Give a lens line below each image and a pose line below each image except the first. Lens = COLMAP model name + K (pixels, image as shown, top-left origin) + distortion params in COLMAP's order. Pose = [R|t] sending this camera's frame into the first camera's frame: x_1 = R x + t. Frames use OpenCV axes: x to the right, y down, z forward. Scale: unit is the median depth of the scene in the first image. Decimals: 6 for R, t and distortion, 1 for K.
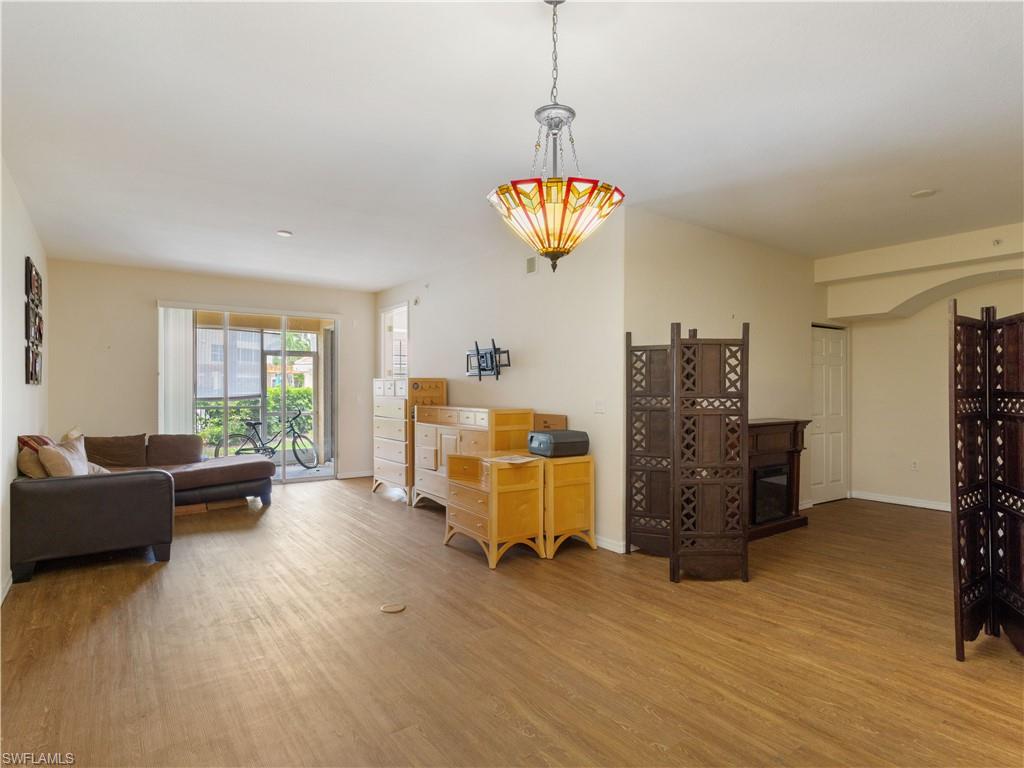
lens RADIAL K [[559.3, 0, 512.0], [0, 559.3, 384.0], [0, 0, 1]] dist [-0.002447, -0.000527]
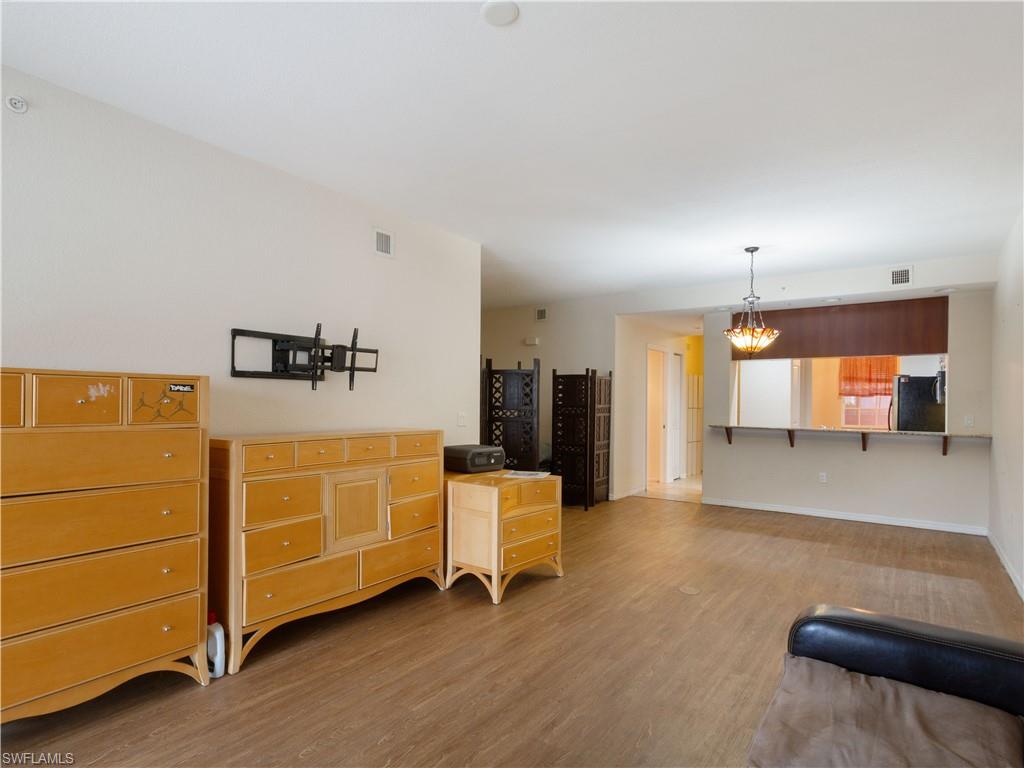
lens RADIAL K [[559.3, 0, 512.0], [0, 559.3, 384.0], [0, 0, 1]] dist [-0.002447, -0.000527]
pose [[-0.316587, 0.032429, 0.948009, -0.801022], [-0.016685, 0.999070, -0.039747, 0.011141], [-0.948417, -0.028401, -0.315751, 1.101377]]
